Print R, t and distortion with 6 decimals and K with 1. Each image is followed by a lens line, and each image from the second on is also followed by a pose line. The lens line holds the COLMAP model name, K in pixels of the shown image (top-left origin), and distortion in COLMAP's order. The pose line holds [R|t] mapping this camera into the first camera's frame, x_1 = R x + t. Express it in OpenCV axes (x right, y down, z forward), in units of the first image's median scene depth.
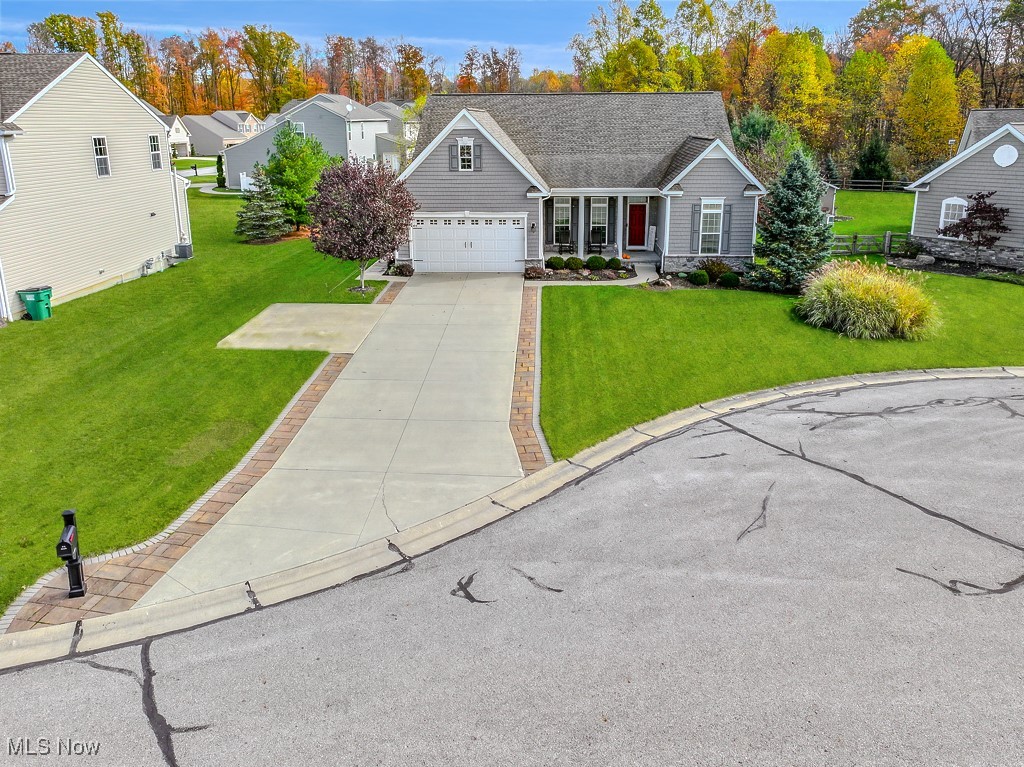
lens RADIAL K [[781.5, 0, 512.0], [0, 781.5, 326.1], [0, 0, 1]] dist [-0.002693, 0.000391]
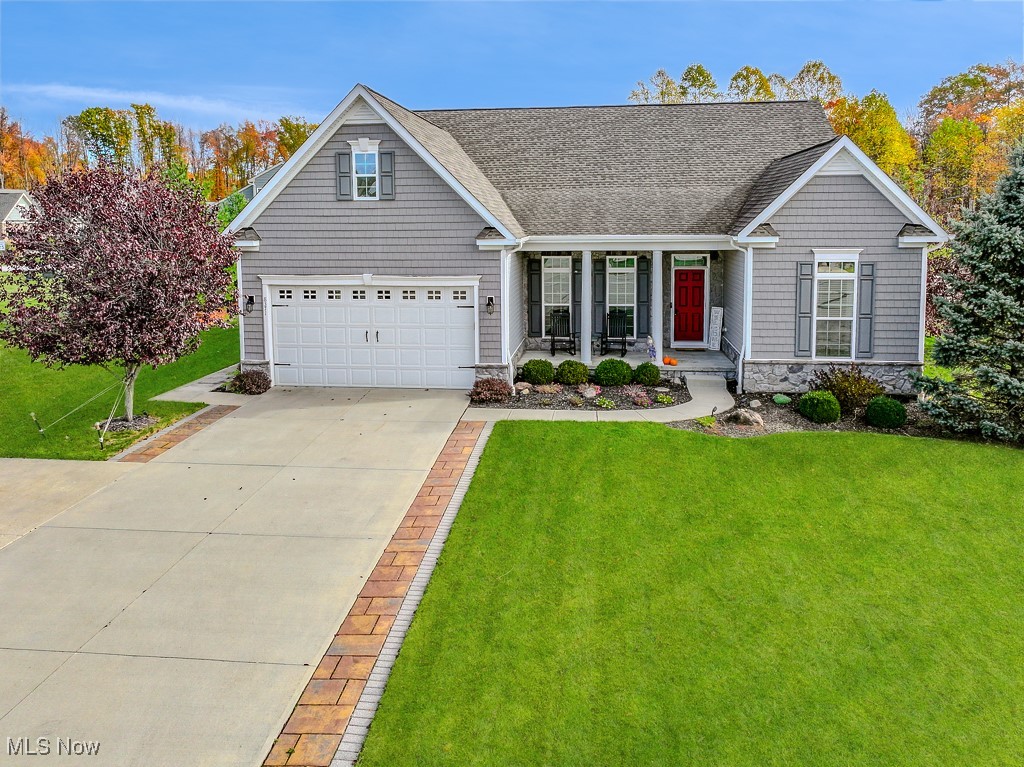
lens RADIAL K [[729.7, 0, 514.5], [0, 729.7, 298.7], [0, 0, 1]] dist [0.002333, 0.000978]
pose [[0.997079, 0.004420, -0.076250, 0.080112], [-0.016687, 0.986812, -0.161010, -0.050196], [0.074532, 0.161812, 0.984003, 0.506880]]
